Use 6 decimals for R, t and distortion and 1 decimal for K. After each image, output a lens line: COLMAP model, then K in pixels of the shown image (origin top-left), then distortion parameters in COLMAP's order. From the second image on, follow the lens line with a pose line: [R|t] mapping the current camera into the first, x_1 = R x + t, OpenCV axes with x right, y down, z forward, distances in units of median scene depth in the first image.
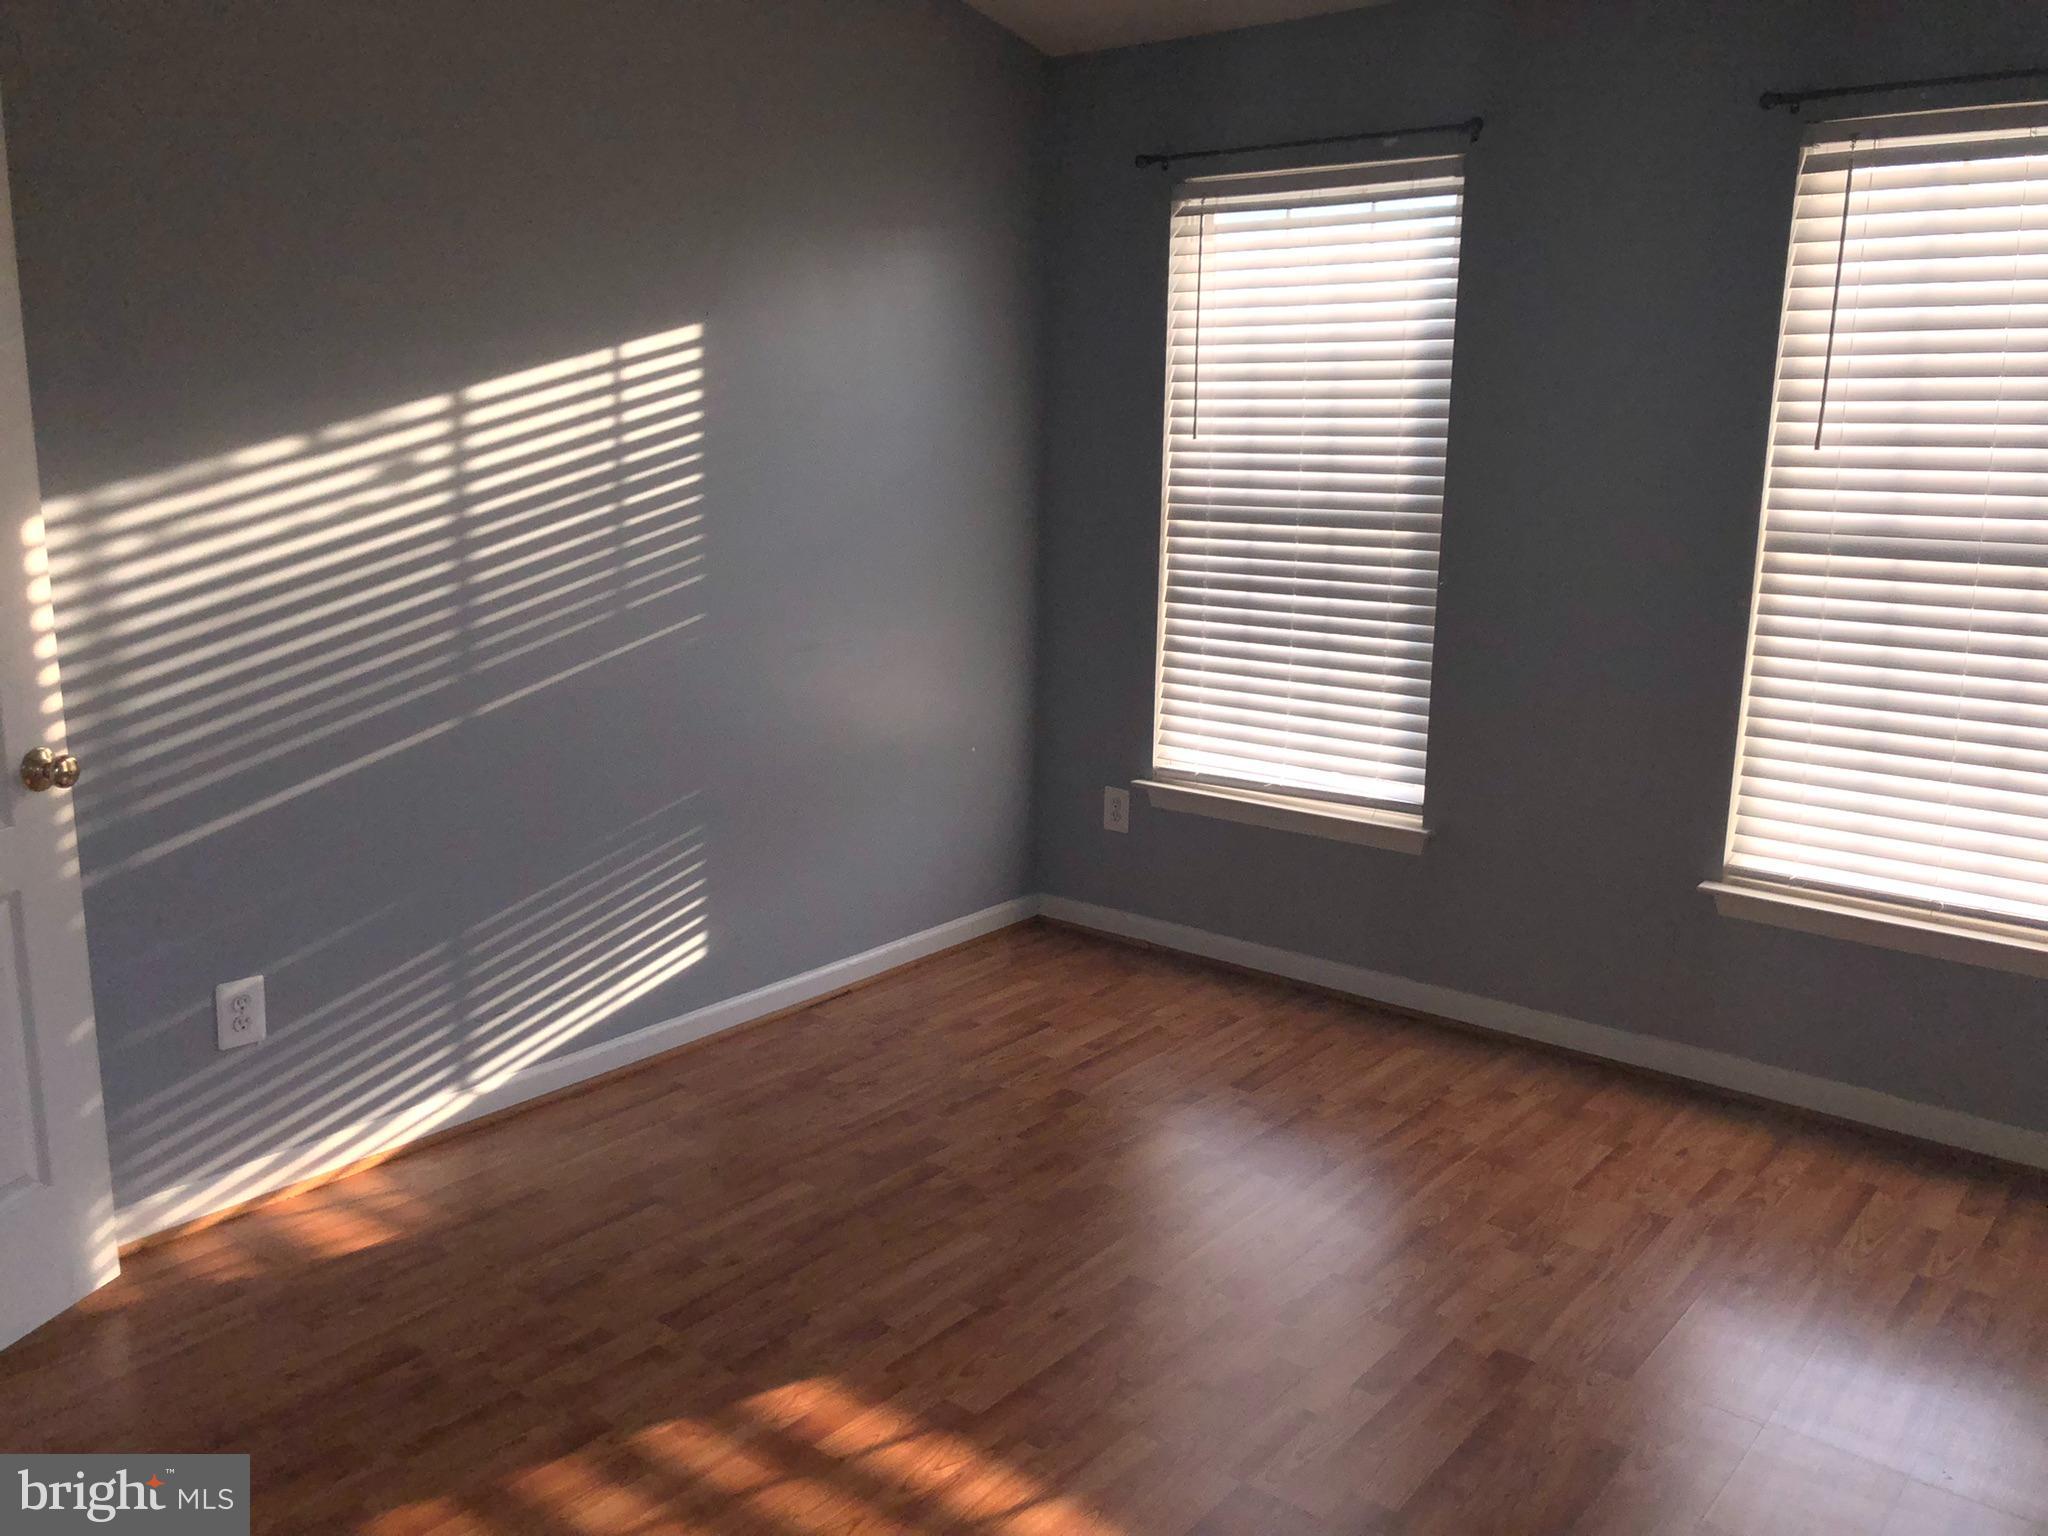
lens RADIAL K [[1657.8, 0, 1027.0], [0, 1657.8, 757.8], [0, 0, 1]] dist [0.096686, -0.174806]
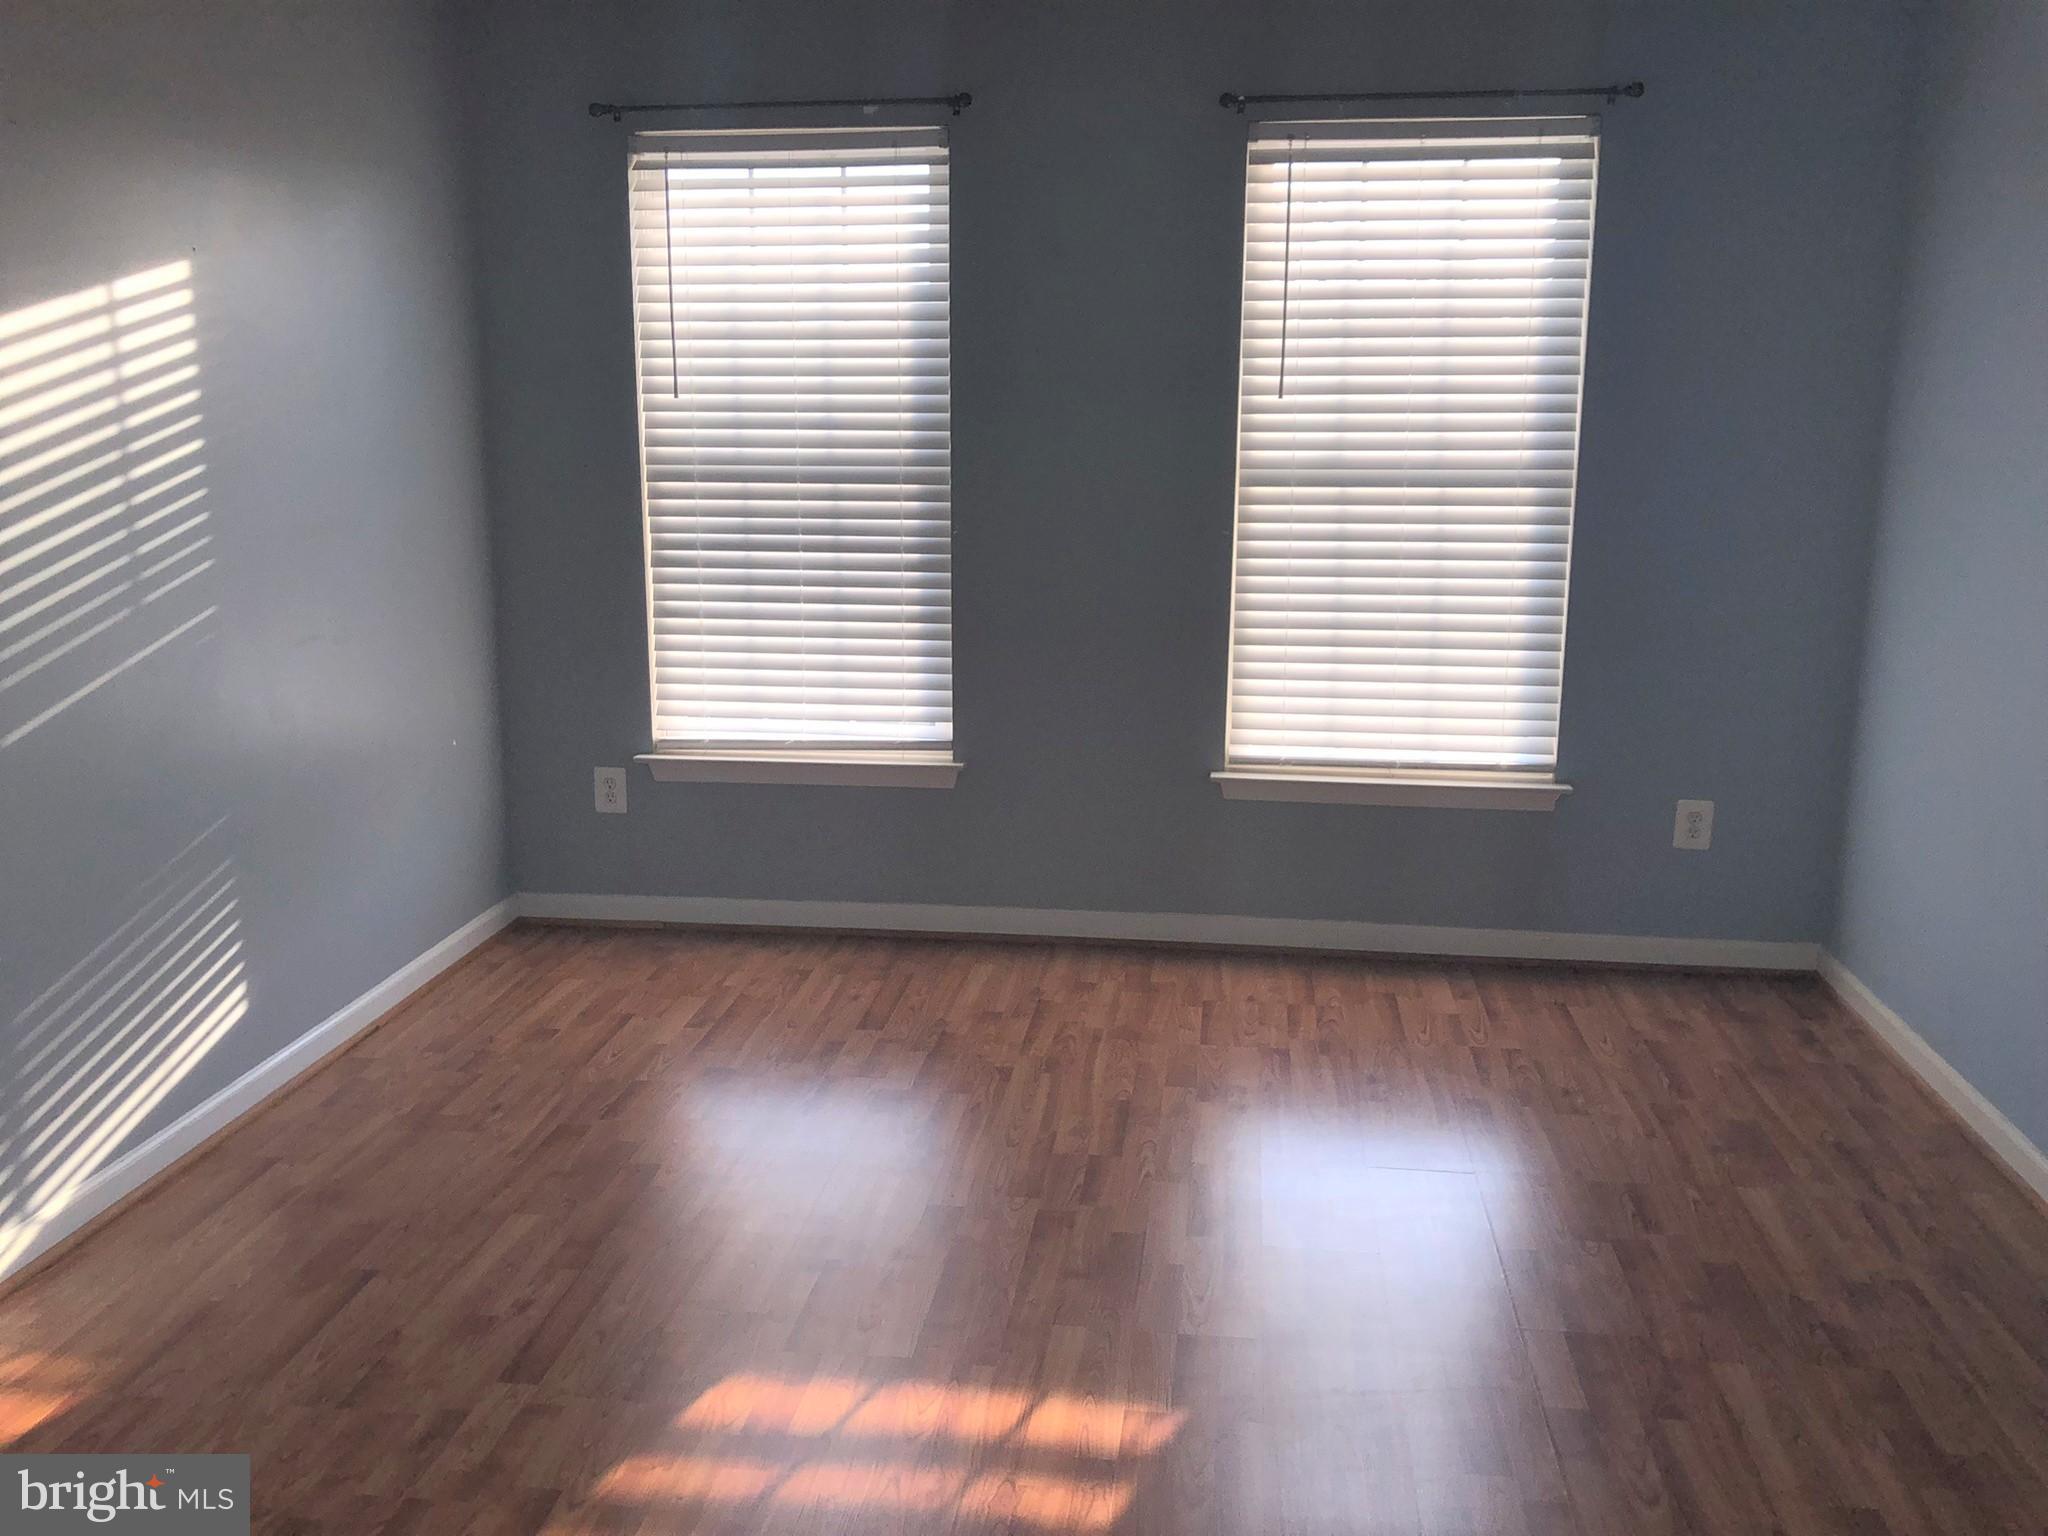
lens RADIAL K [[1670.4, 0, 1024.0], [0, 1670.4, 768.0], [0, 0, 1]] dist [0.011594, -0.002536]
pose [[0.852063, -0.121416, 0.509162, -0.272181], [0.113981, 0.992422, 0.045912, 0.002270], [-0.510878, 0.018915, 0.859445, 0.061121]]
